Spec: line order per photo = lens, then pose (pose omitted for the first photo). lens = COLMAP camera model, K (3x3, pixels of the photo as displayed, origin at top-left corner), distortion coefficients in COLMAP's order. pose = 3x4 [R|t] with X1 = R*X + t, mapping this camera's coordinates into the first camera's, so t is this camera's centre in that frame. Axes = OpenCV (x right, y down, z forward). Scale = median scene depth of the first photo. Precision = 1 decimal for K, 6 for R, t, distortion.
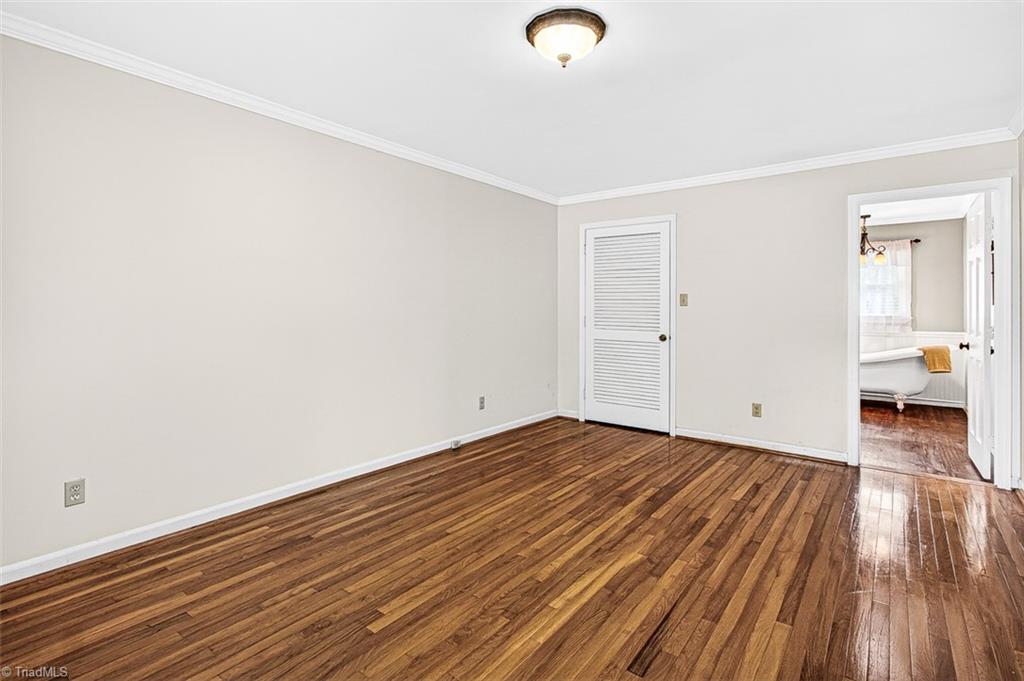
lens RADIAL K [[485.4, 0, 513.3], [0, 485.4, 334.2], [0, 0, 1]] dist [0.002341, 0.000734]
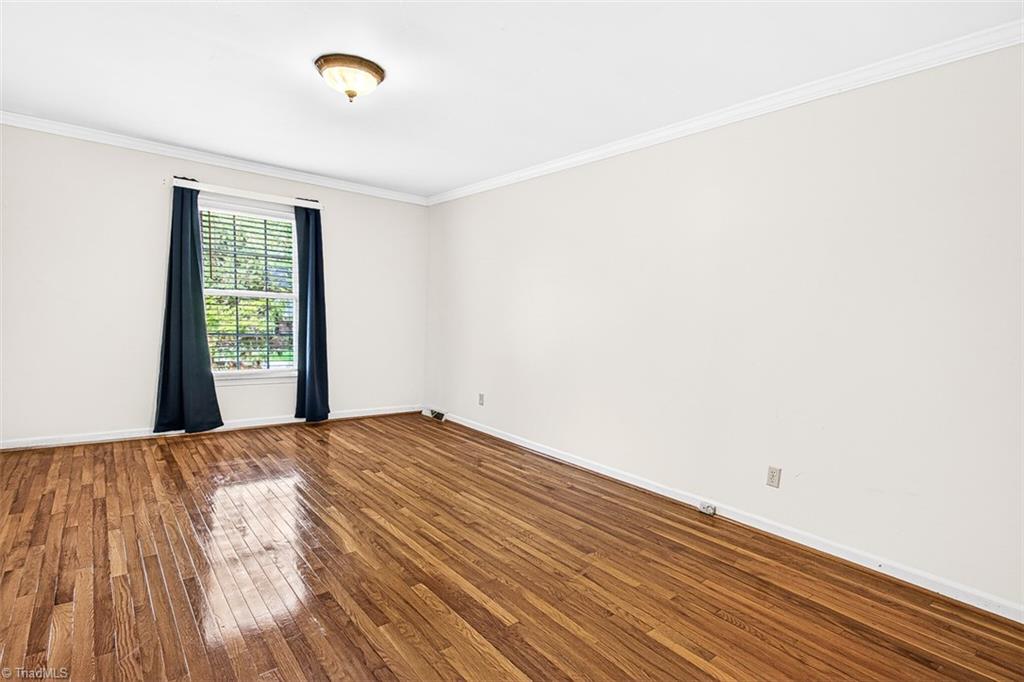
lens RADIAL K [[485.4, 0, 513.3], [0, 485.4, 334.7], [0, 0, 1]] dist [0.002341, 0.000734]
pose [[-0.200668, 0.021520, -0.979423, 1.023549], [-0.093527, 0.994771, 0.041019, -0.060456], [0.975185, 0.099834, -0.197606, 1.290695]]
